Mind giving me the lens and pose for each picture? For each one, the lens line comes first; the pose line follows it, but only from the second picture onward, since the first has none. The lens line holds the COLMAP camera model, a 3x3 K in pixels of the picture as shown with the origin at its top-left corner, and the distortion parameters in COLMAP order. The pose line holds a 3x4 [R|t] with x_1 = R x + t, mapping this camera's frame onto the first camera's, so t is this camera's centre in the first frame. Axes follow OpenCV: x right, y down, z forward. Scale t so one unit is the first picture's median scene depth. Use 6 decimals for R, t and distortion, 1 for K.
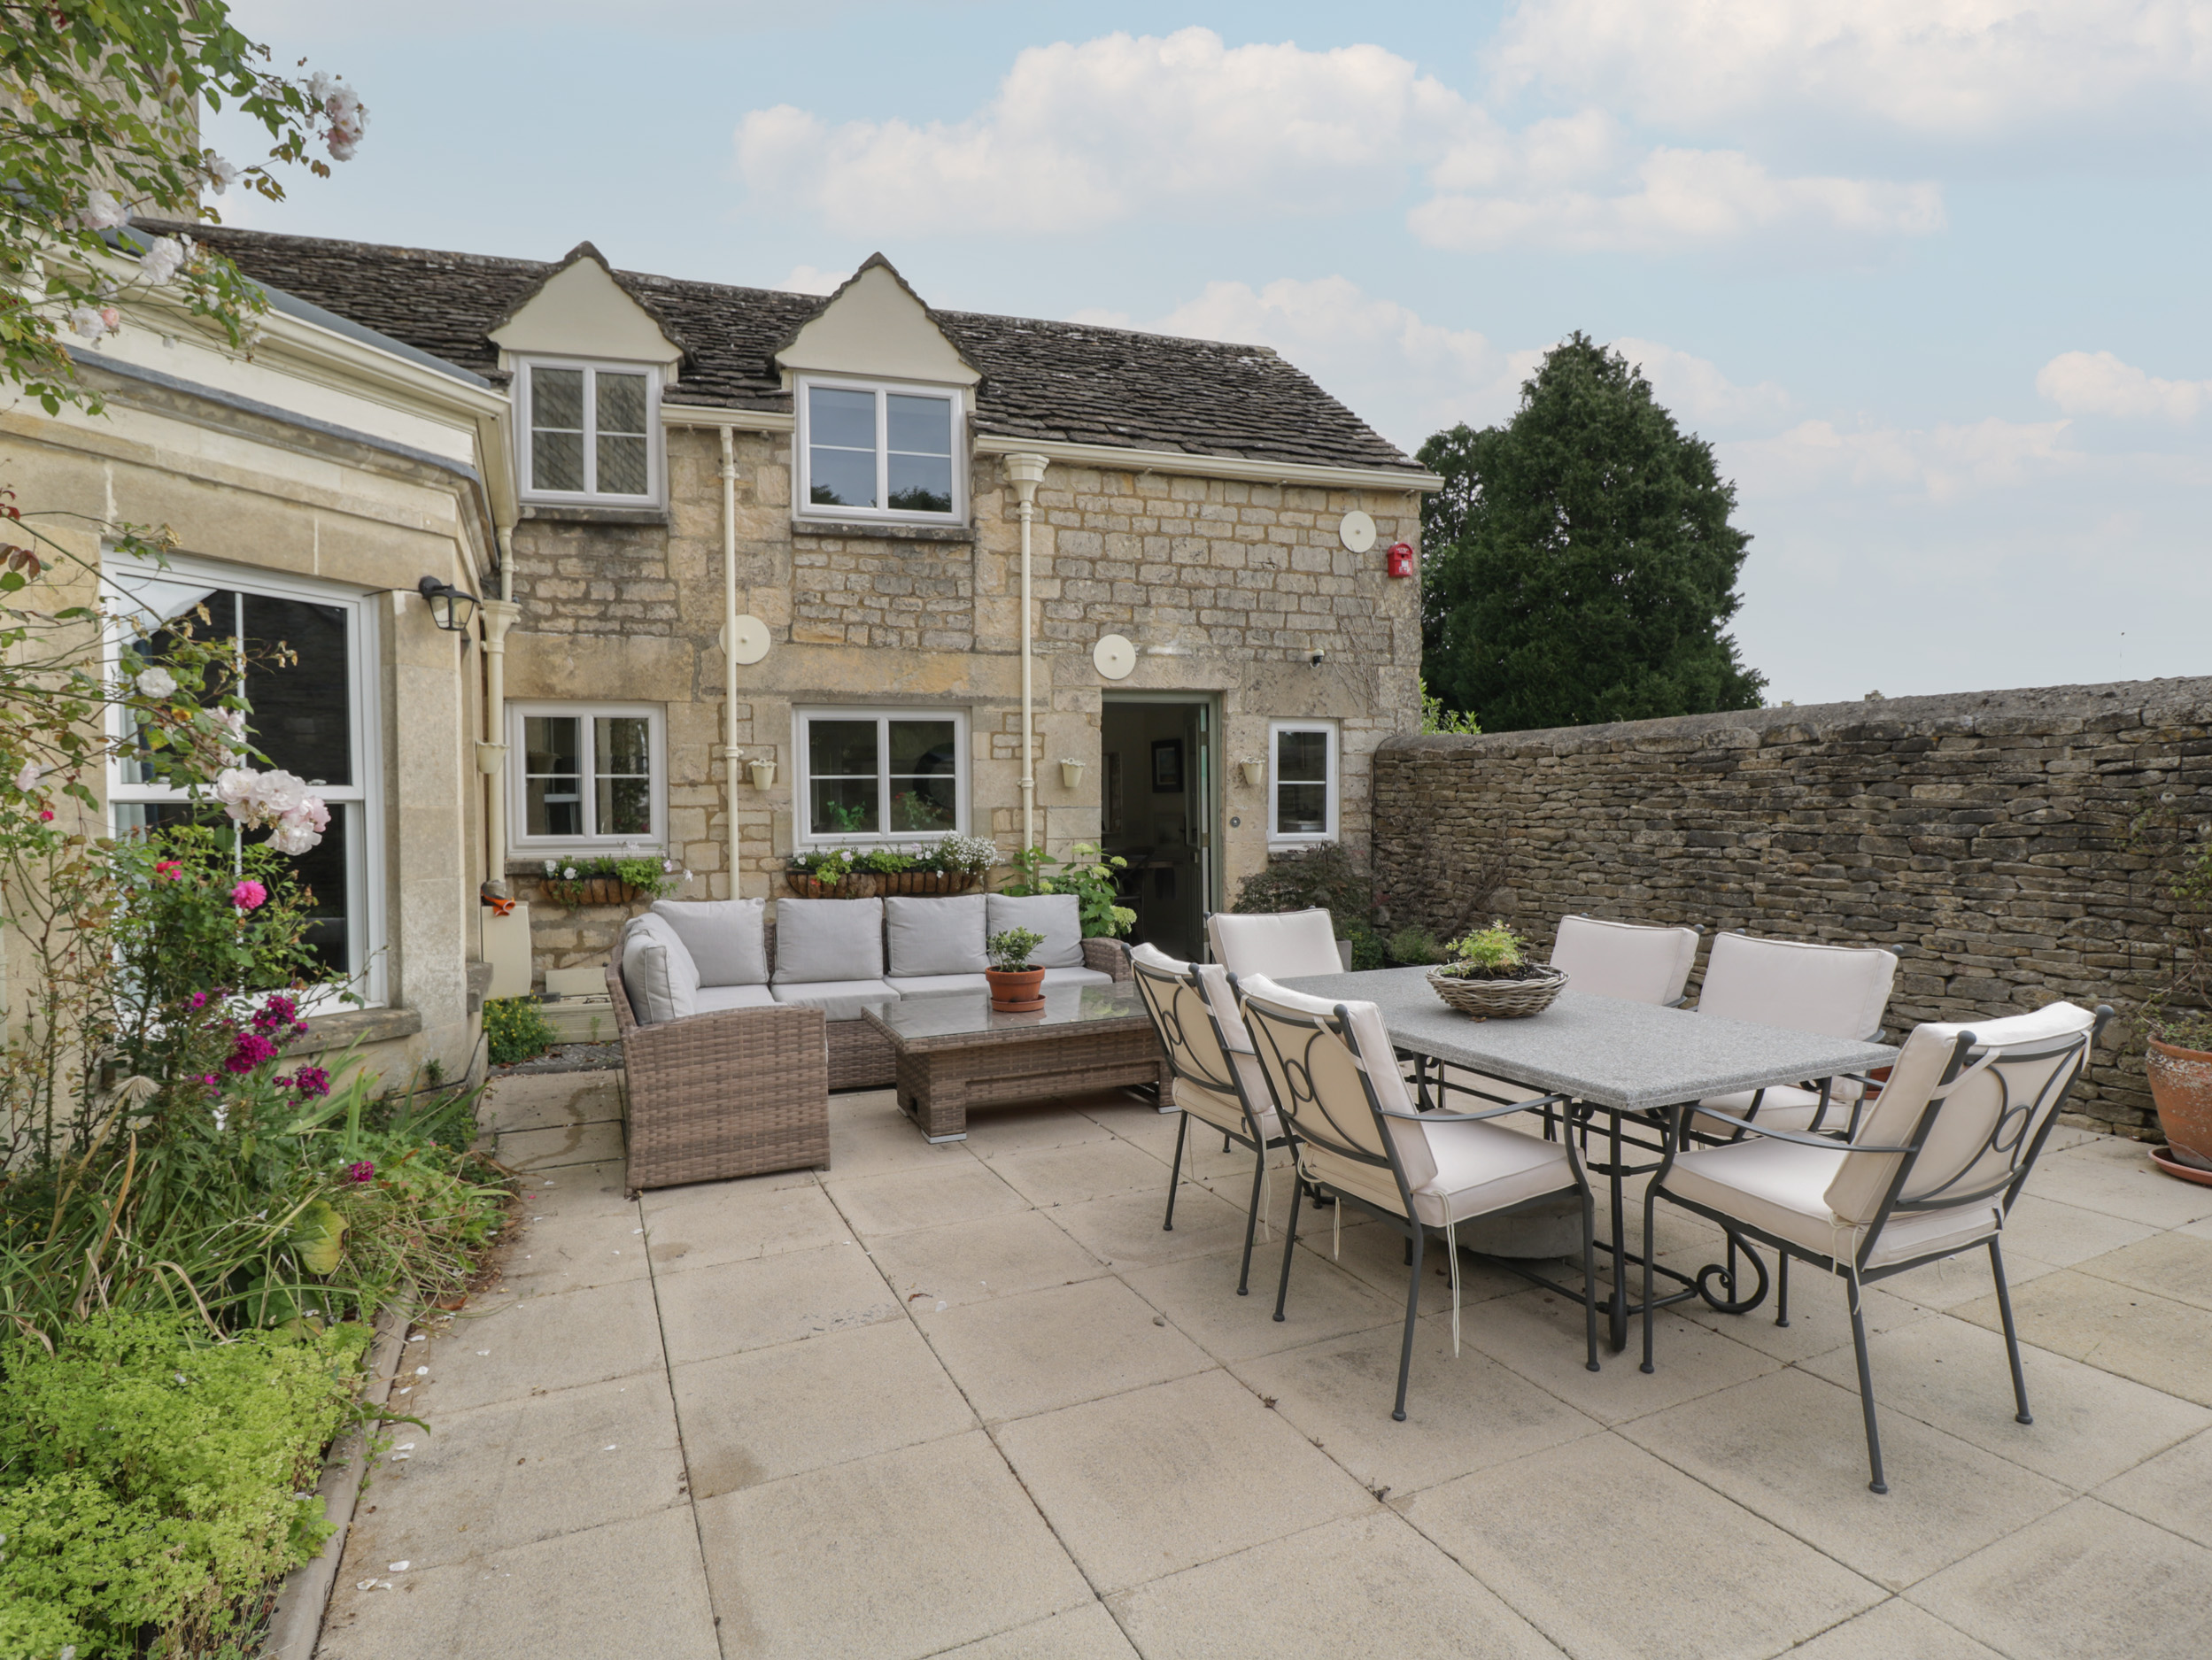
lens RADIAL K [[1145.6, 0, 1106.0], [0, 1145.6, 830.0], [0, 0, 1]] dist [-0.000411, -0.016173]
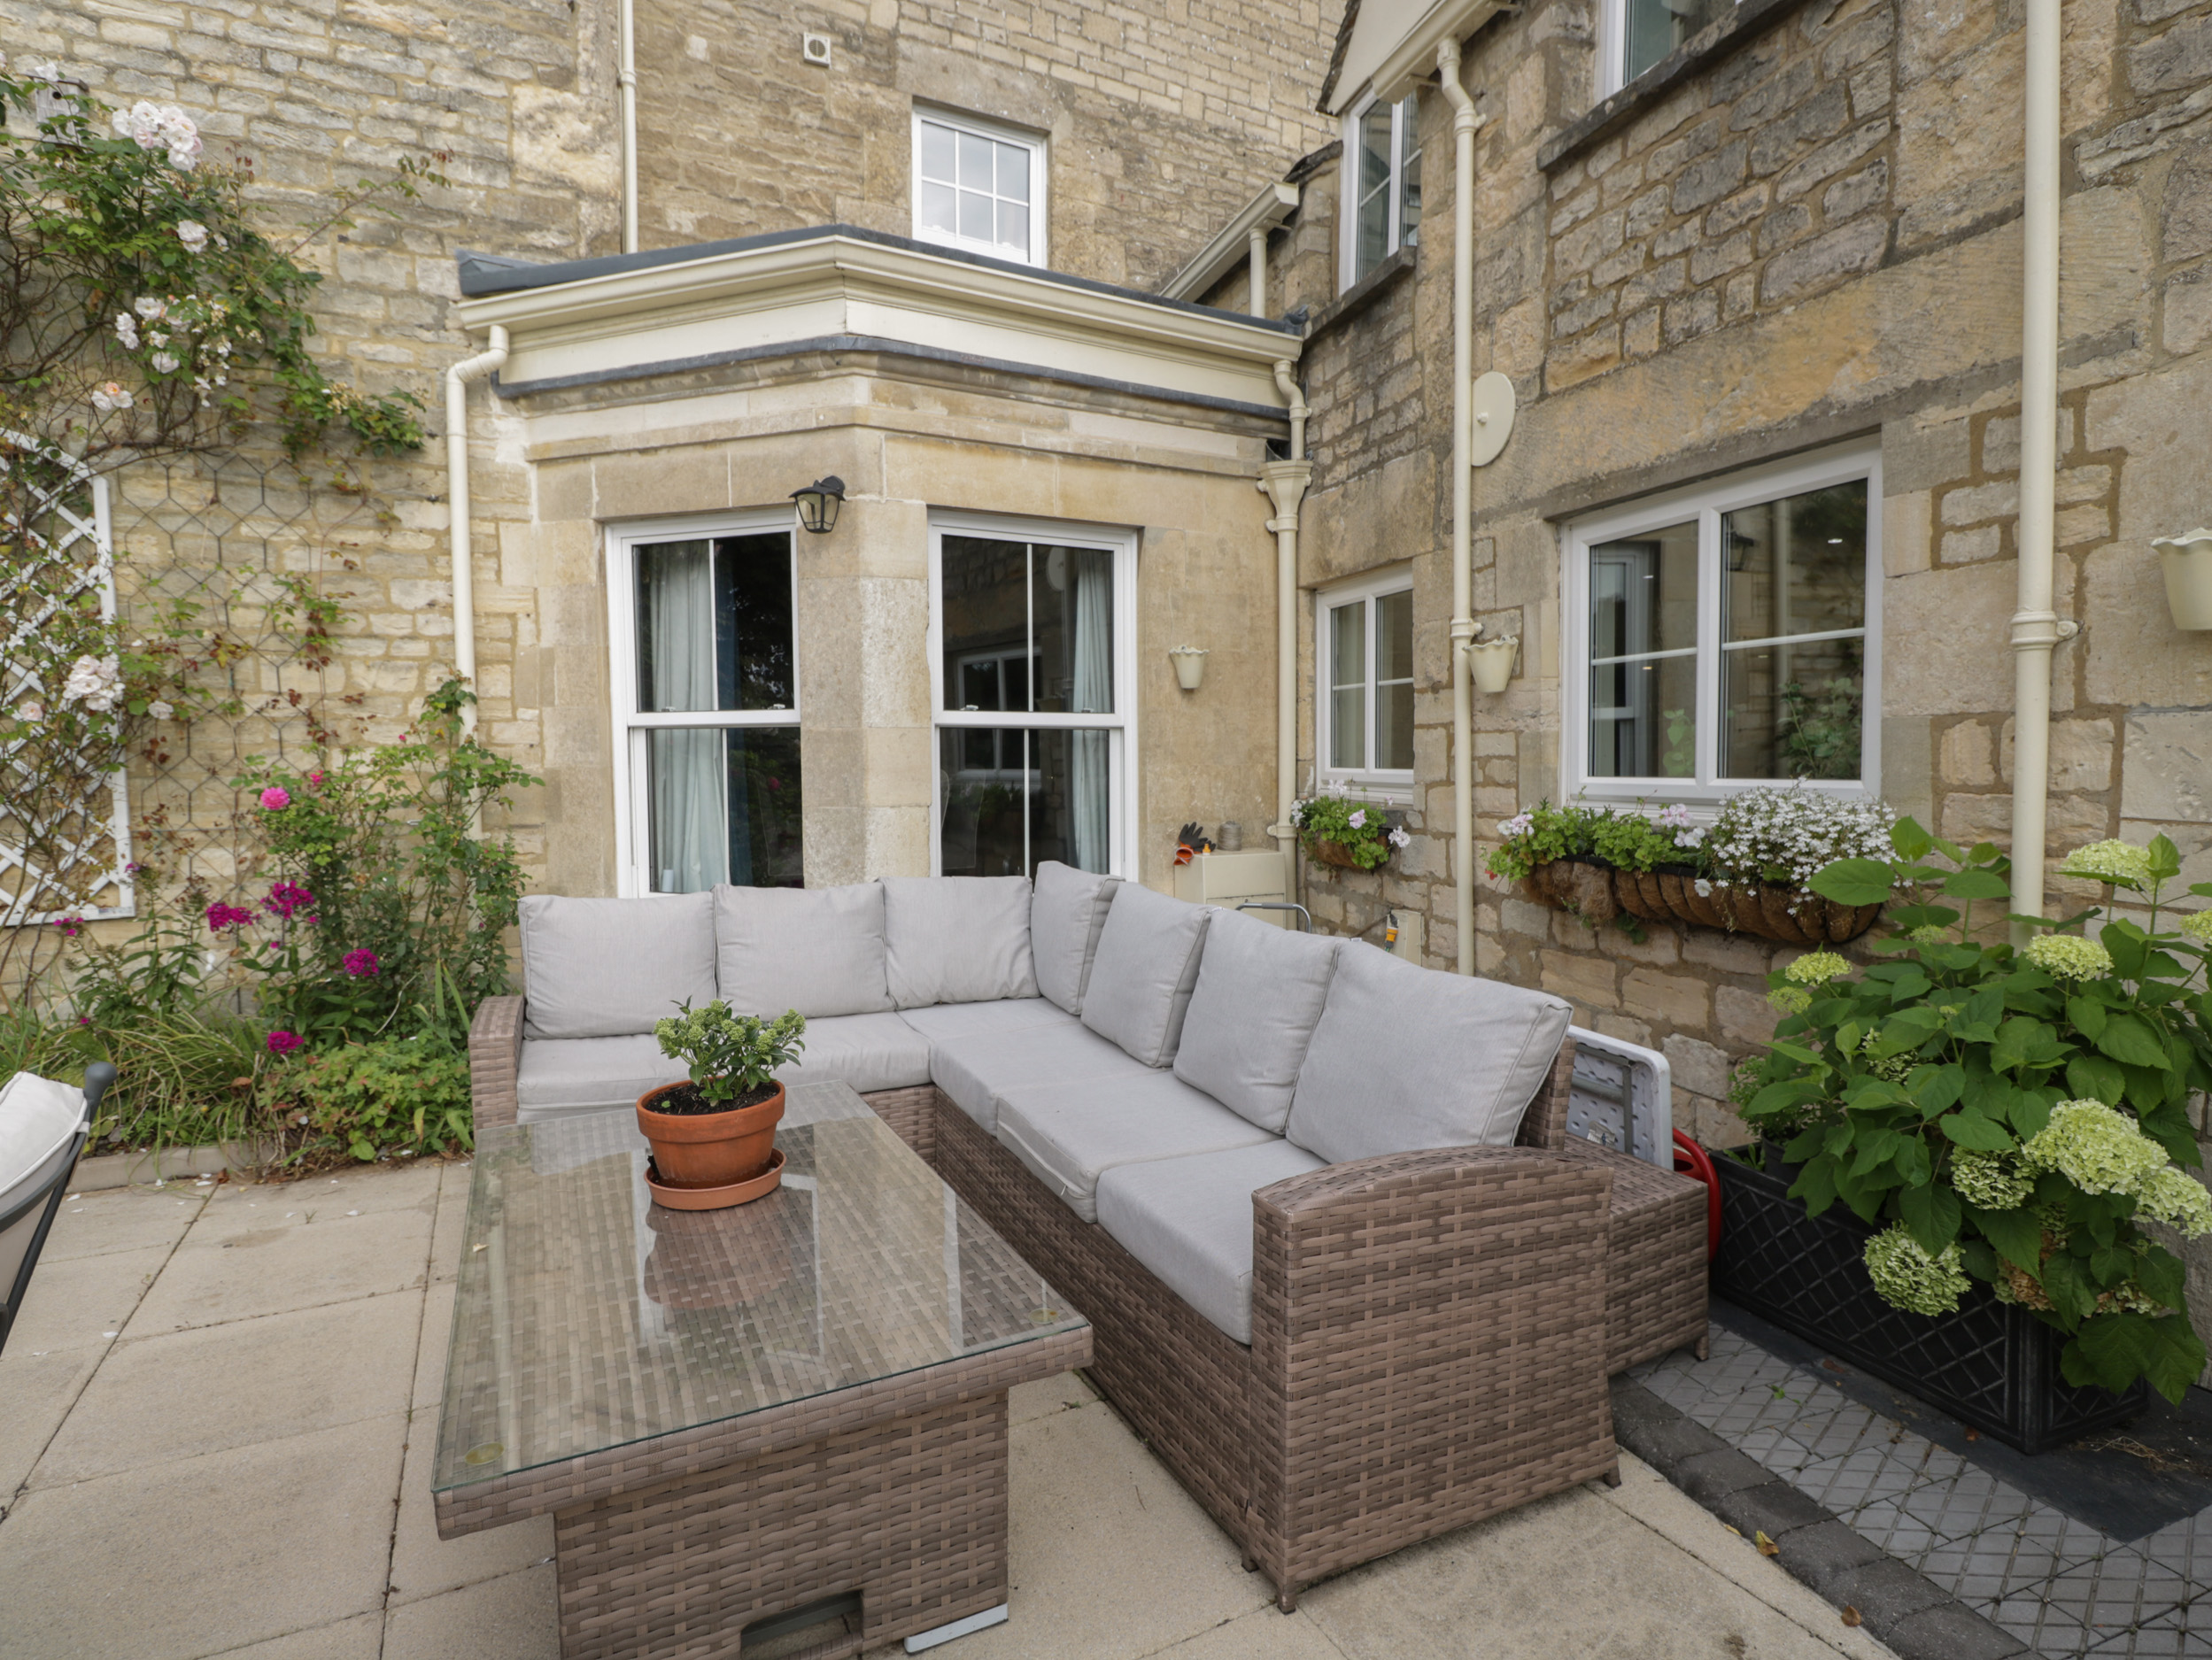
lens RADIAL K [[1145.6, 0, 1106.0], [0, 1145.6, 830.0], [0, 0, 1]] dist [-0.000411, -0.016173]
pose [[0.045724, 0.075475, -0.996099, 0.235294], [-0.016174, 0.997067, 0.074806, -0.007395], [0.998823, 0.012690, 0.046811, 0.780738]]
